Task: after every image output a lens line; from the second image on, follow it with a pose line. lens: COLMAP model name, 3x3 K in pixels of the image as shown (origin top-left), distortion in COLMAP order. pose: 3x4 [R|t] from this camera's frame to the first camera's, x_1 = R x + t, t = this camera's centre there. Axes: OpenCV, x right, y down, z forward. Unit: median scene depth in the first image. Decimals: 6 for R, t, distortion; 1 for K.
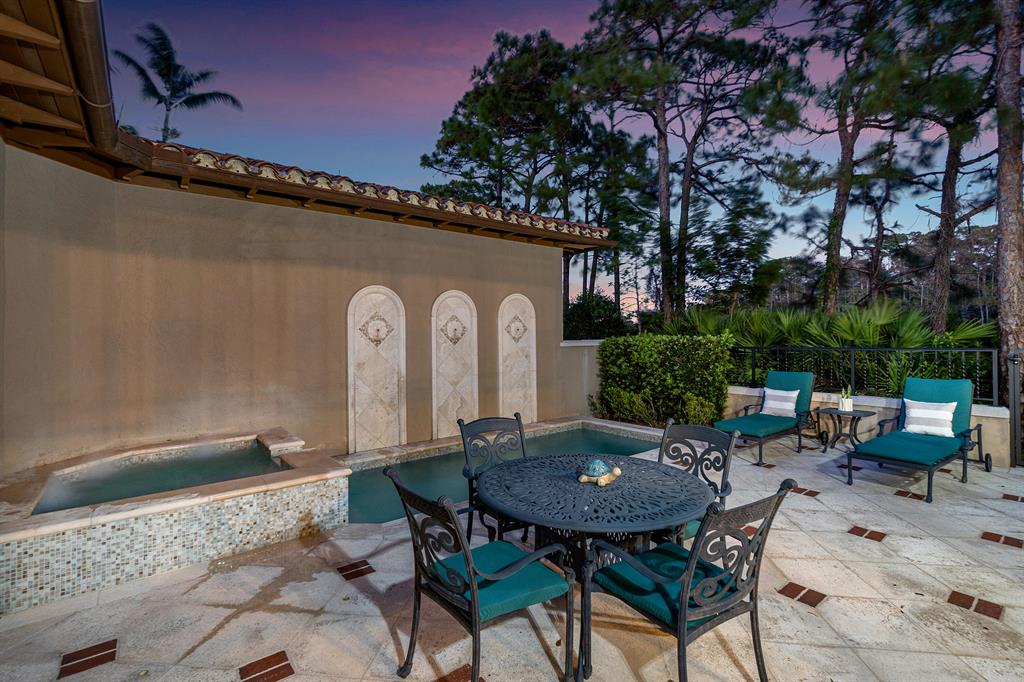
lens RADIAL K [[464.8, 0, 512.0], [0, 464.8, 341.0], [0, 0, 1]] dist [-0.000534, -0.000290]
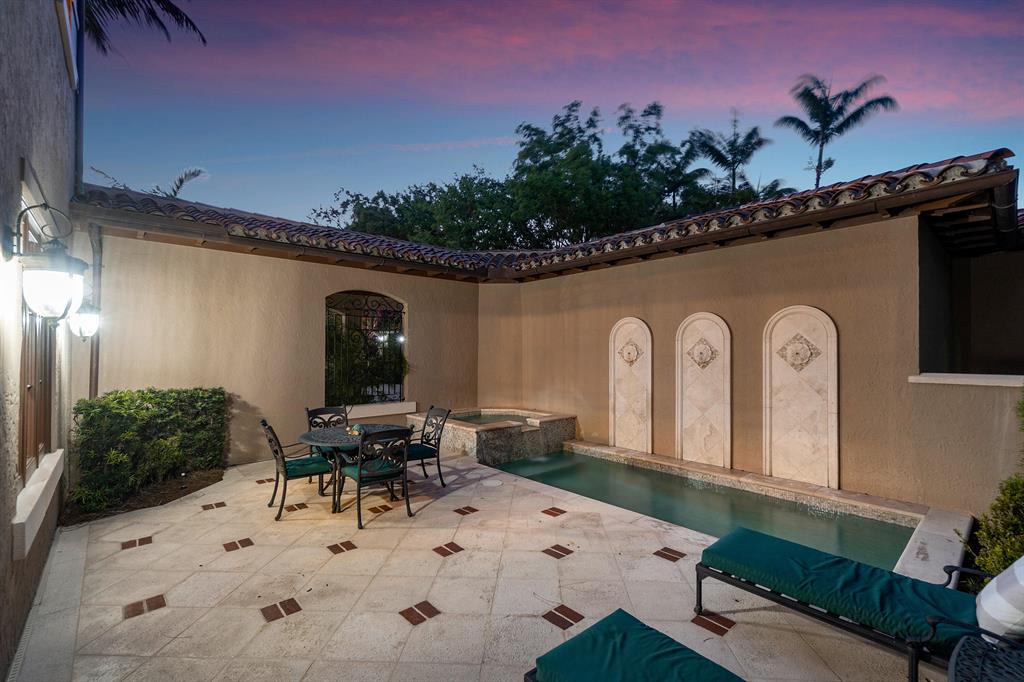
lens RADIAL K [[449.6, 0, 512.0], [0, 449.6, 341.0], [0, 0, 1]] dist [0.000263, -0.000036]
pose [[0.052211, -0.007162, -0.998610, 0.888123], [-0.008194, 0.999938, -0.007600, -0.044083], [0.998602, 0.008580, 0.052149, 0.622002]]
